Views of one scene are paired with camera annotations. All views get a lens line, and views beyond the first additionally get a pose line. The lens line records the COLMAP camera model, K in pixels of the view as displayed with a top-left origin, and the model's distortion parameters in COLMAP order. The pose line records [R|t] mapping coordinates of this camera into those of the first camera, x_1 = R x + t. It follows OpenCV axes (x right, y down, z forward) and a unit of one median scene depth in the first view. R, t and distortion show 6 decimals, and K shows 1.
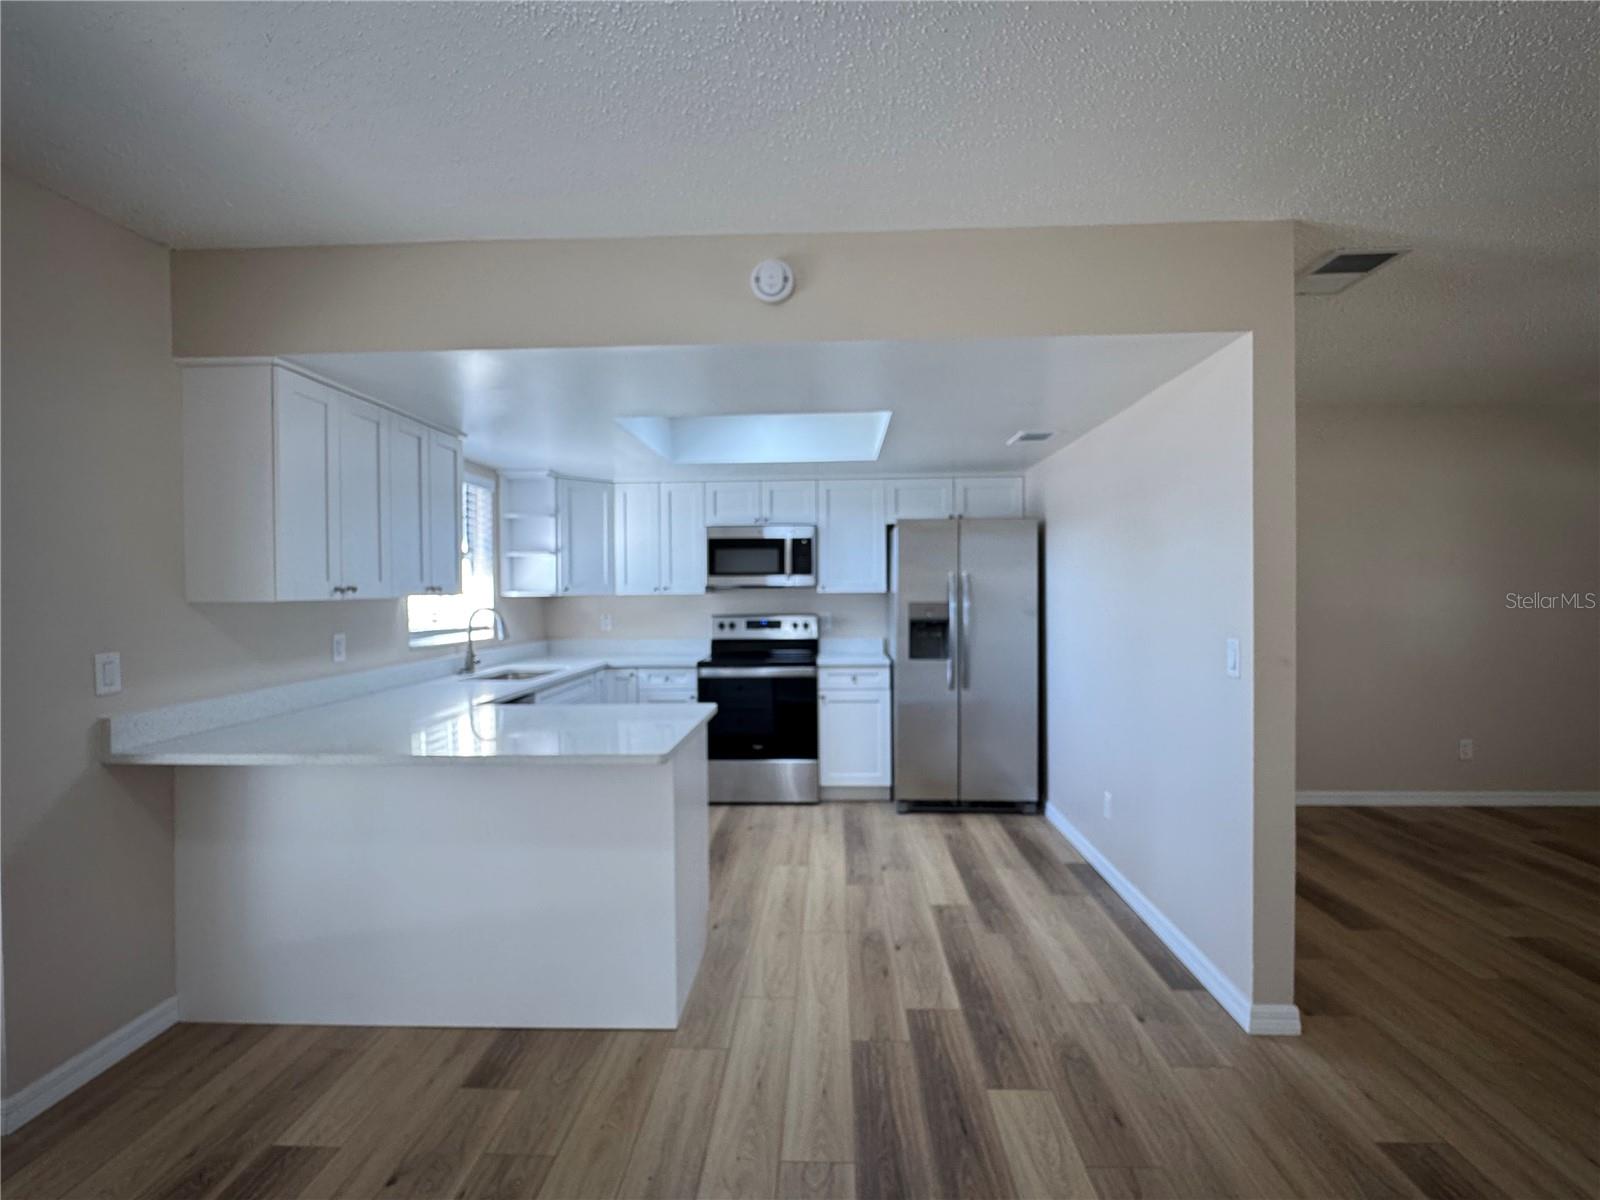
lens RADIAL K [[759.4, 0, 791.6], [0, 759.4, 597.2], [0, 0, 1]] dist [-0.013300, 0.001917]
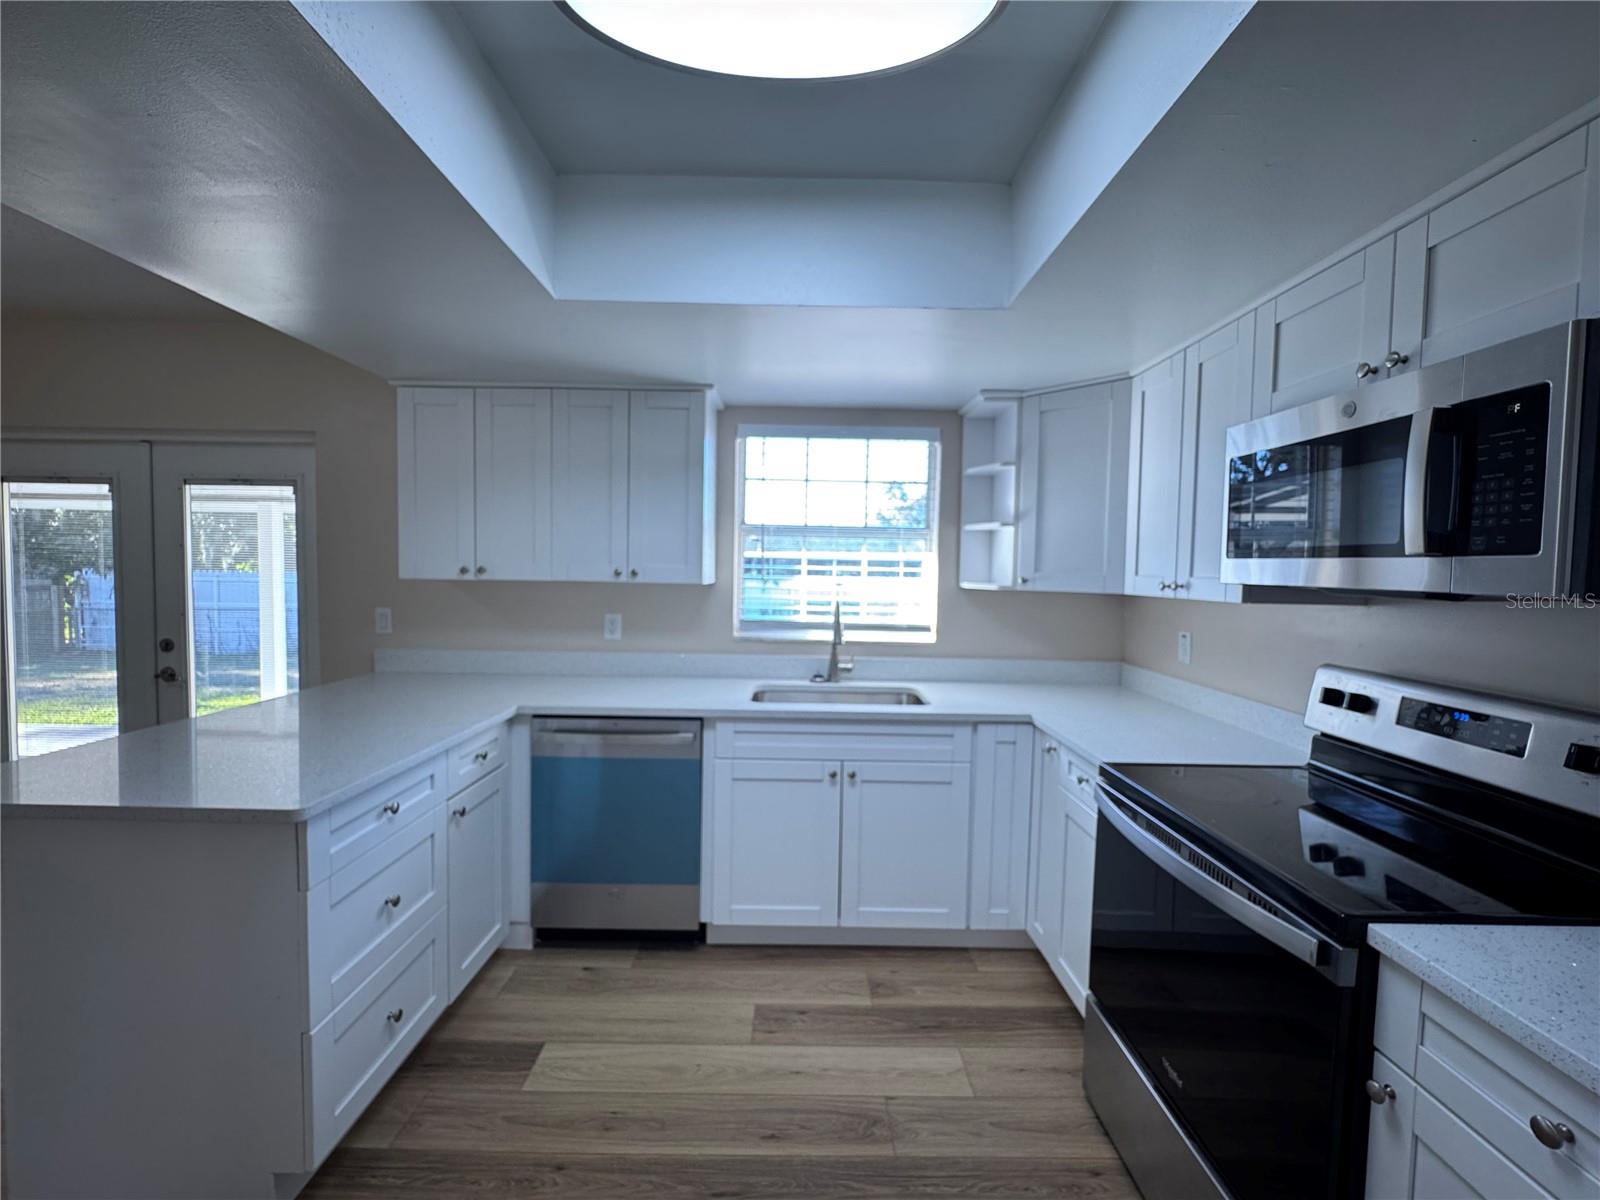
lens RADIAL K [[639.3, 0, 801.3], [0, 639.3, 596.8], [0, 0, 1]] dist [-0.009928, 0.001013]
pose [[0.063070, 0.056310, -0.996419, 0.220698], [-0.029006, 0.998089, 0.054569, -0.022405], [0.997587, 0.025461, 0.064583, 0.860369]]
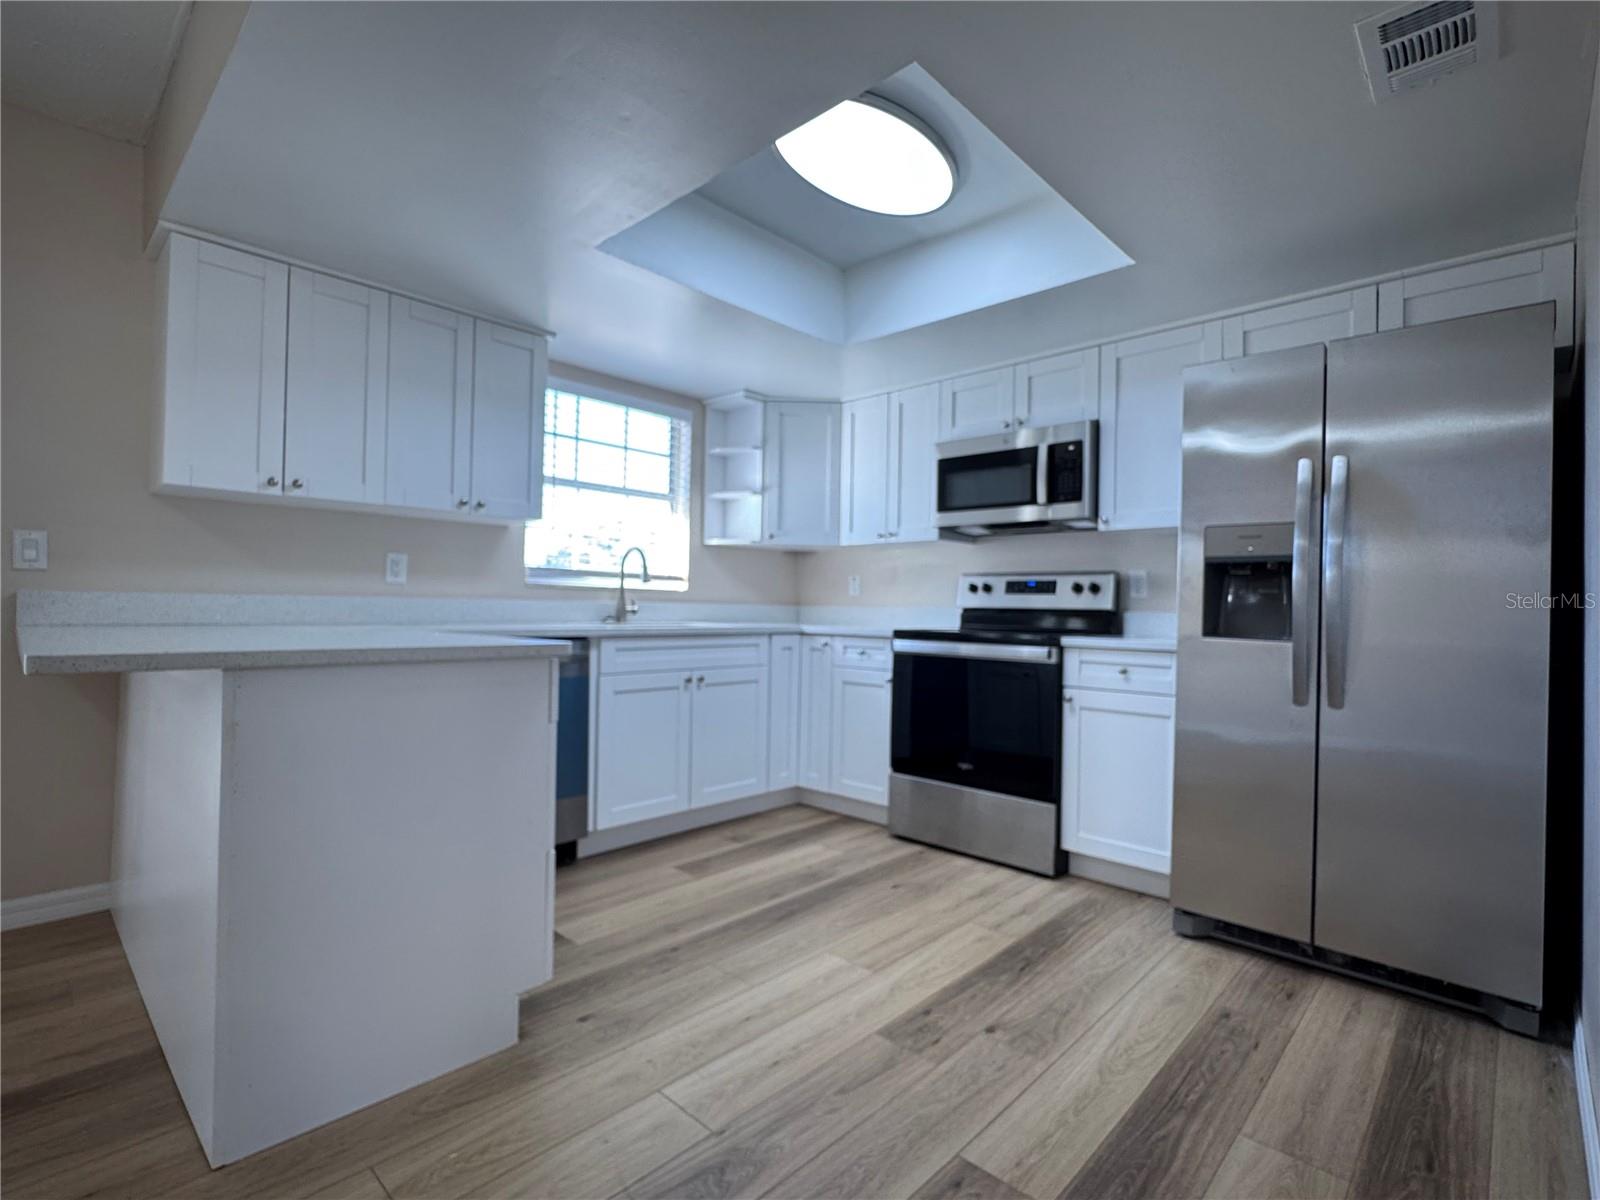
lens RADIAL K [[759.4, 0, 795.7], [0, 759.4, 597.4], [0, 0, 1]] dist [-0.013300, 0.001917]
pose [[0.758993, 0.015996, -0.650903, 0.277703], [-0.032484, 0.999384, -0.013318, 0.070974], [0.650288, 0.031253, 0.759044, 0.436157]]
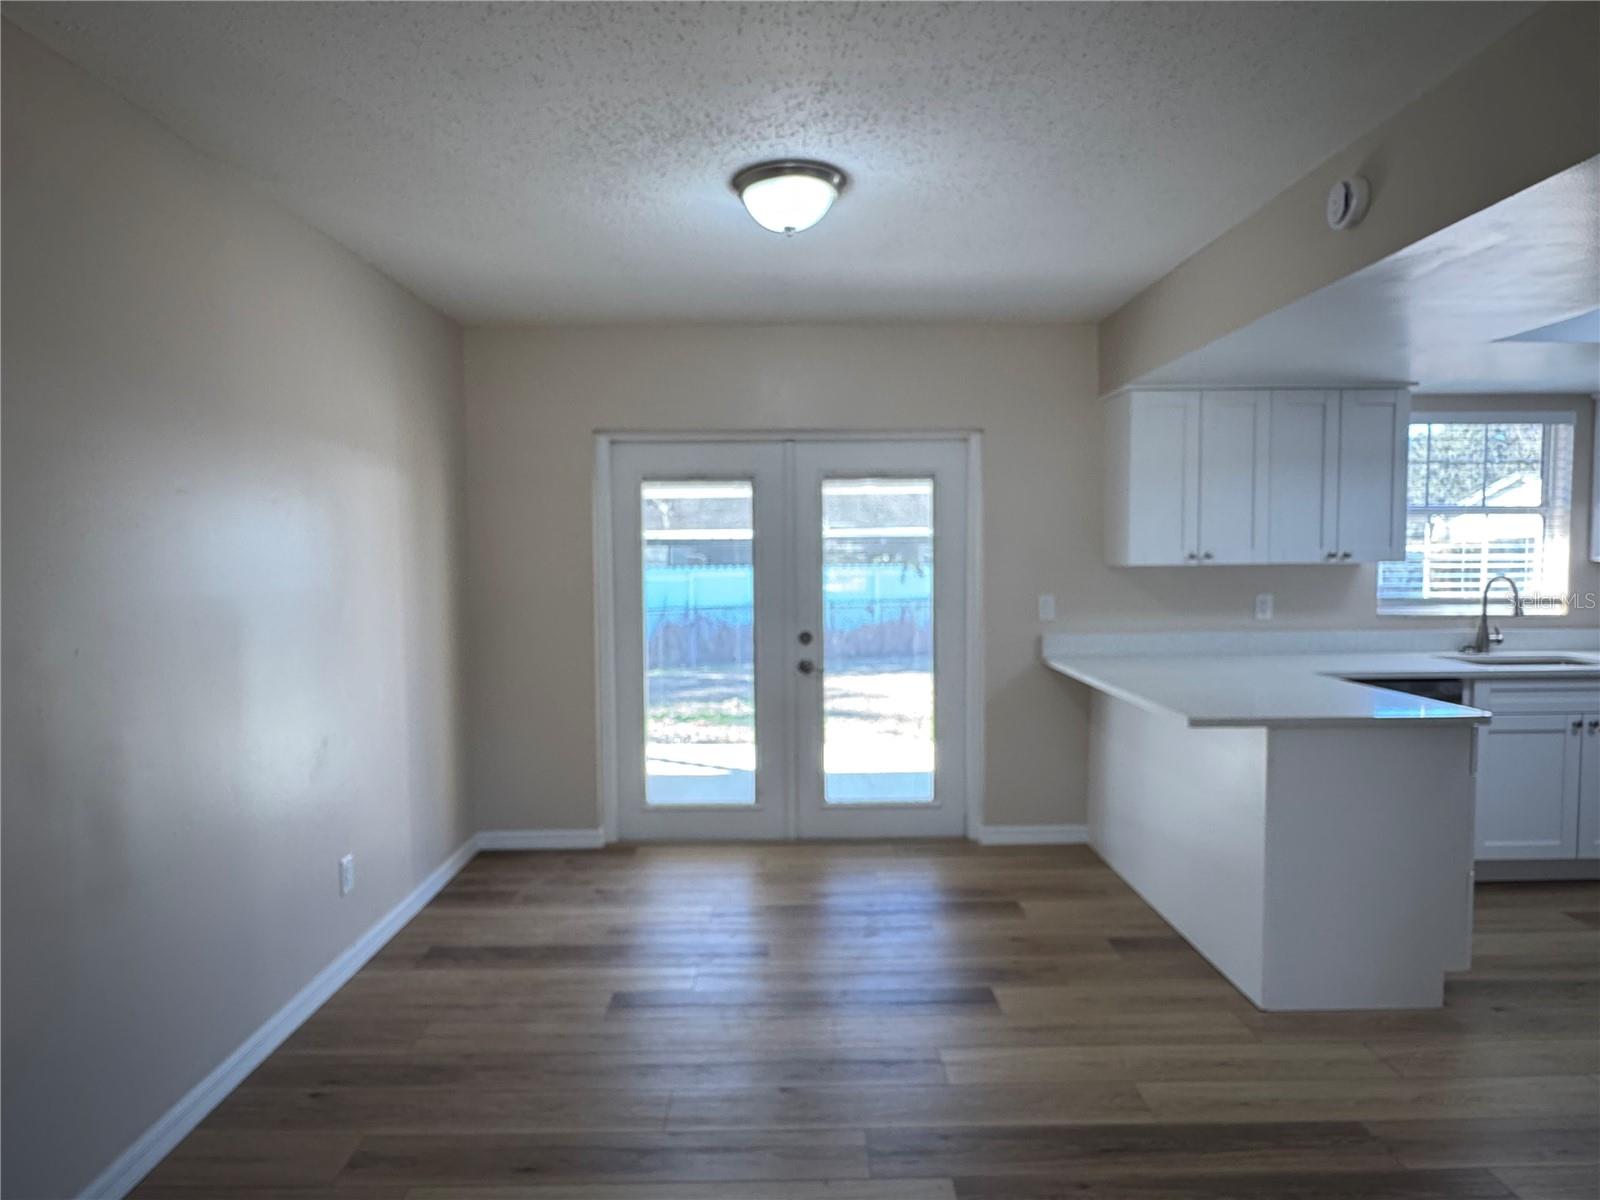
lens RADIAL K [[904.4, 0, 803.2], [0, 904.4, 597.8], [0, 0, 1]] dist [-0.006393, -0.003031]
pose [[0.060852, 0.062608, -0.996181, 0.491530], [-0.003269, 0.998038, 0.062525, -0.019740], [0.998141, -0.000549, 0.060937, 0.170680]]
